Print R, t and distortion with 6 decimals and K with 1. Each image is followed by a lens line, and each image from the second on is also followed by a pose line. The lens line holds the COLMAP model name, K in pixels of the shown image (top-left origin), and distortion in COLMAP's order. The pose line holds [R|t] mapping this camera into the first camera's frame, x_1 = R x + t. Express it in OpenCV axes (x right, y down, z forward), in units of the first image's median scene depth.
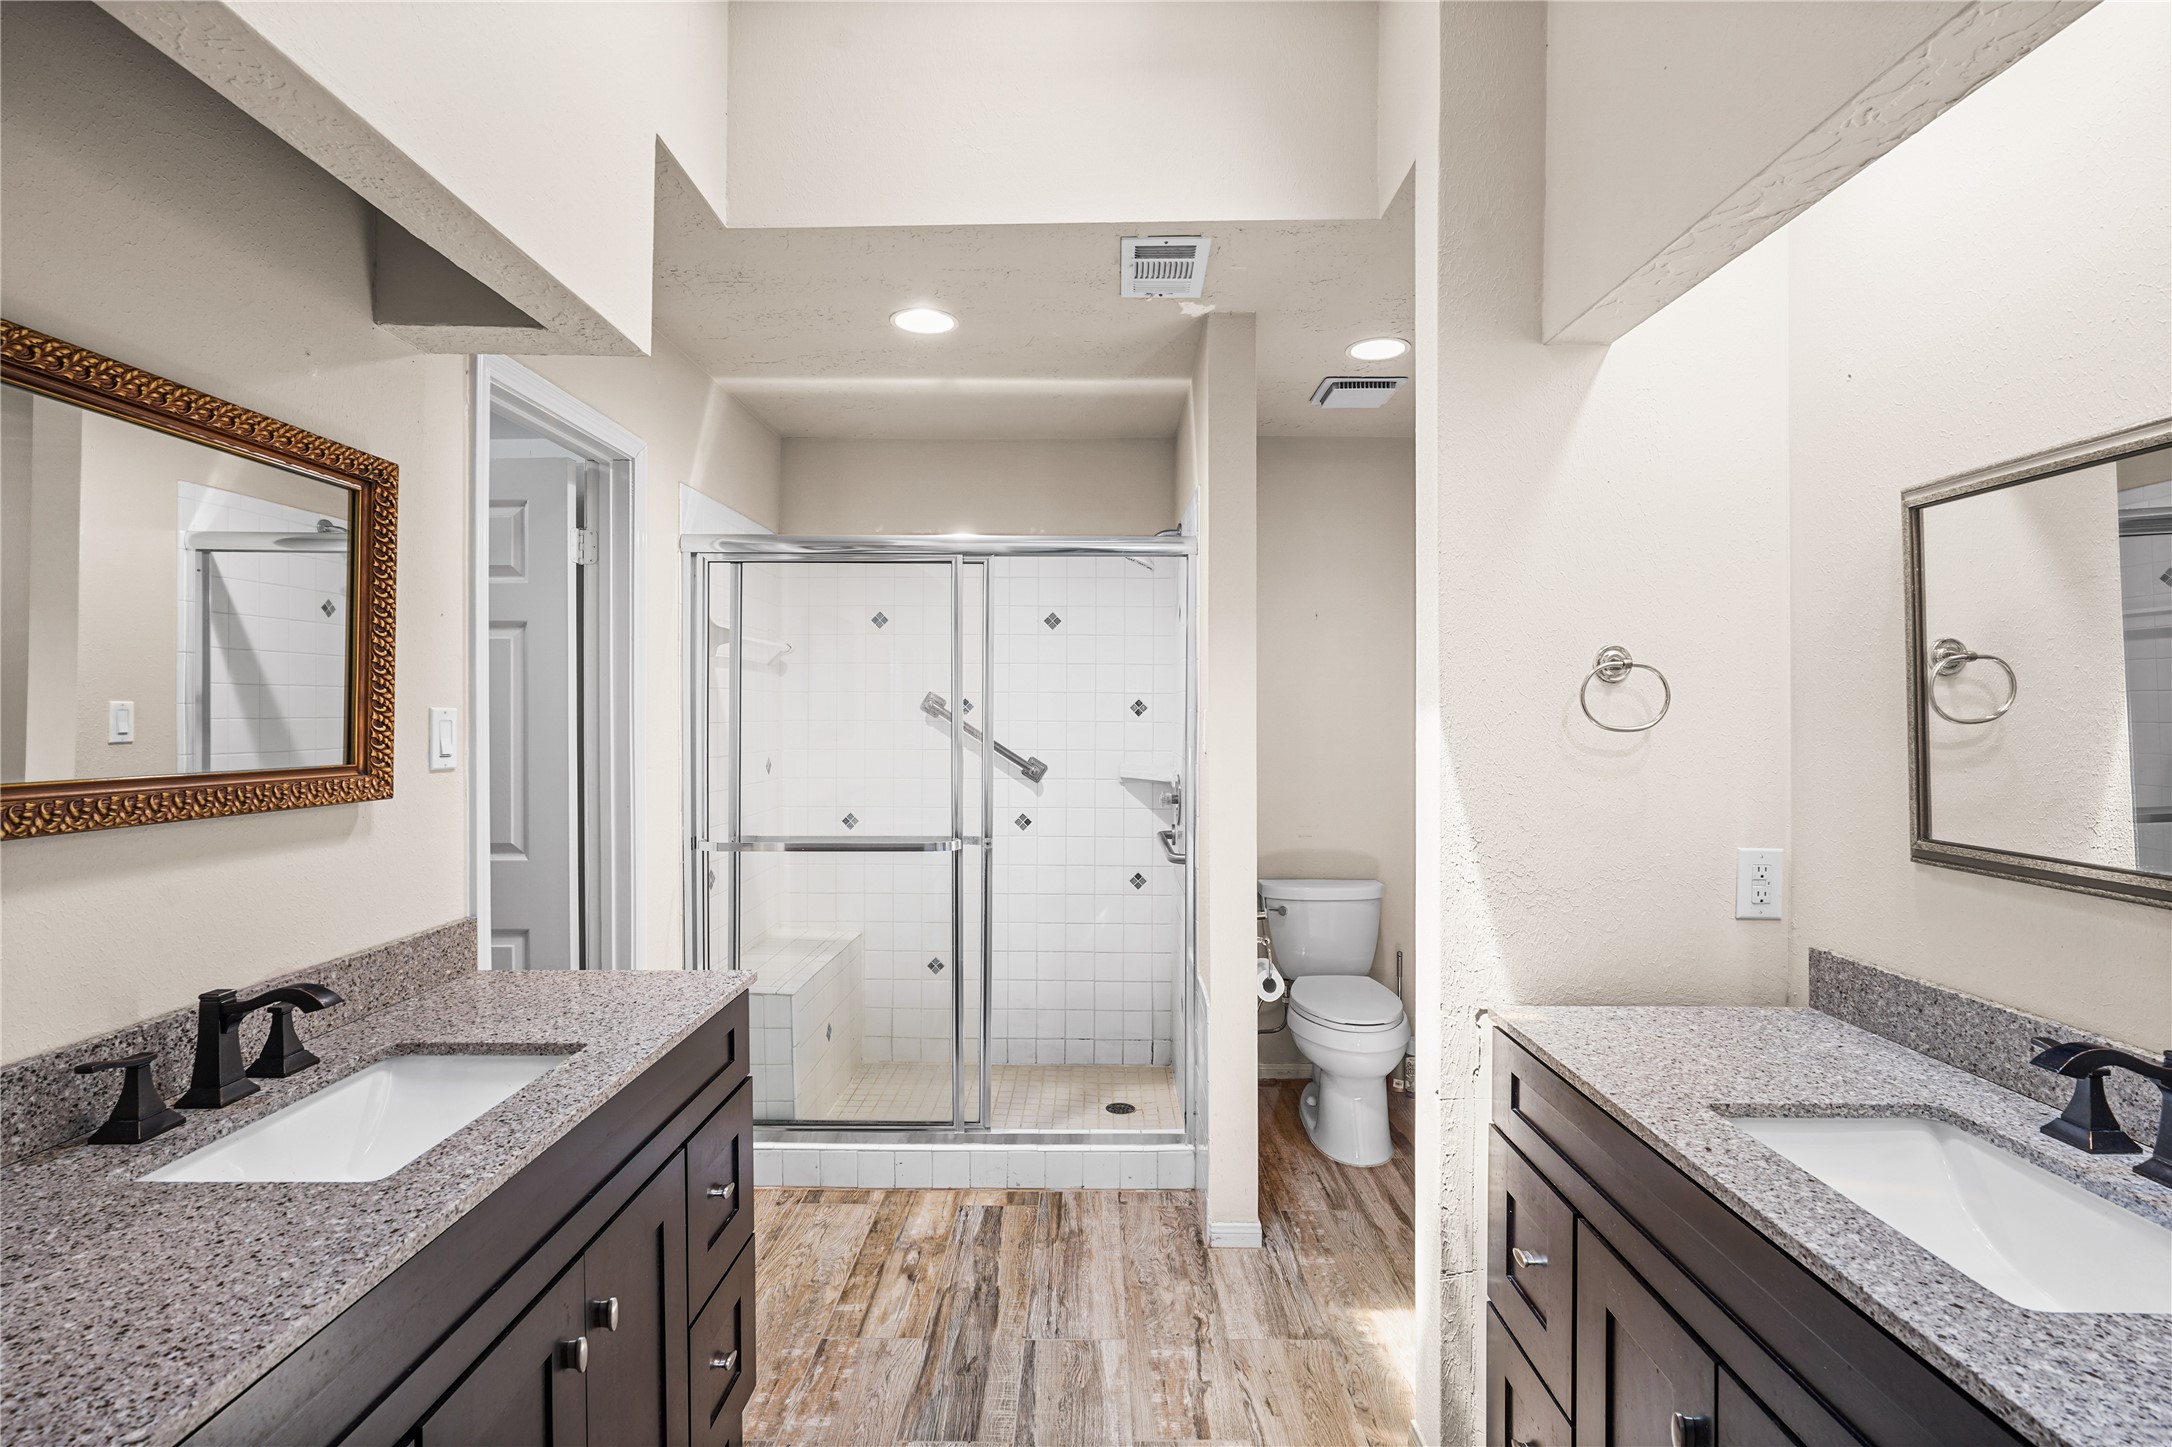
lens RADIAL K [[987.3, 0, 1080.7], [0, 987.3, 715.0], [0, 0, 1]] dist [-0.018225, 0.008319]
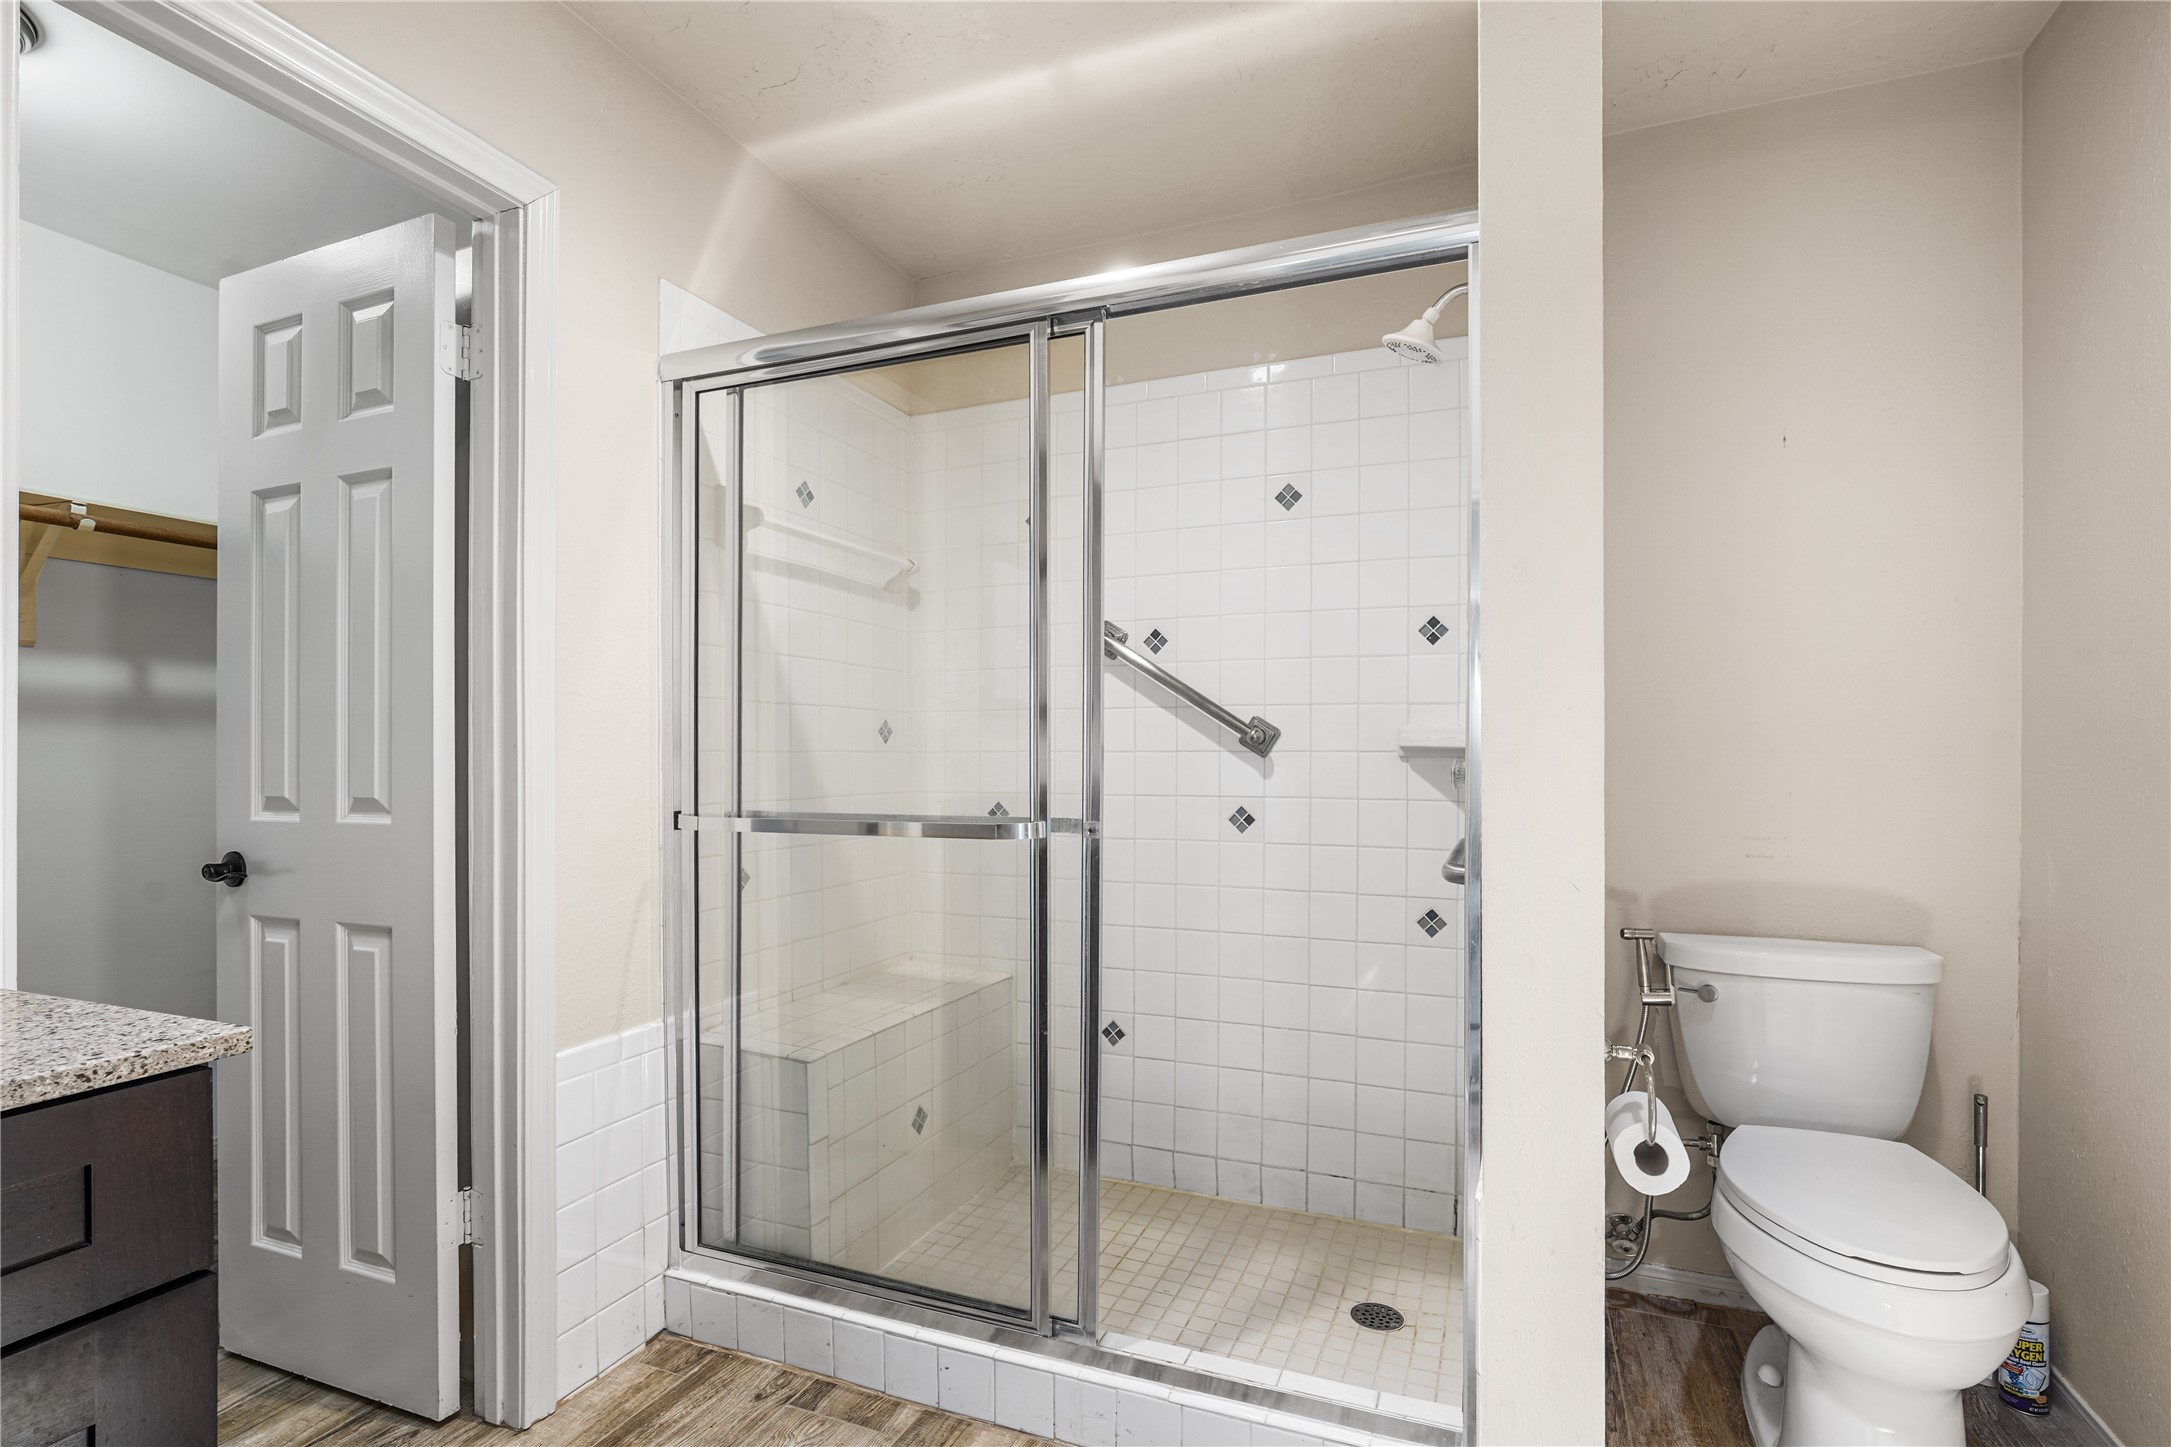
lens RADIAL K [[986.9, 0, 1120.5], [0, 986.9, 771.2], [0, 0, 1]] dist [-0.018225, 0.008319]
pose [[0.931580, 0.001622, -0.363532, 0.110483], [-0.000434, 0.999994, 0.003351, 0.084275], [0.363536, -0.002964, 0.931576, 0.428835]]
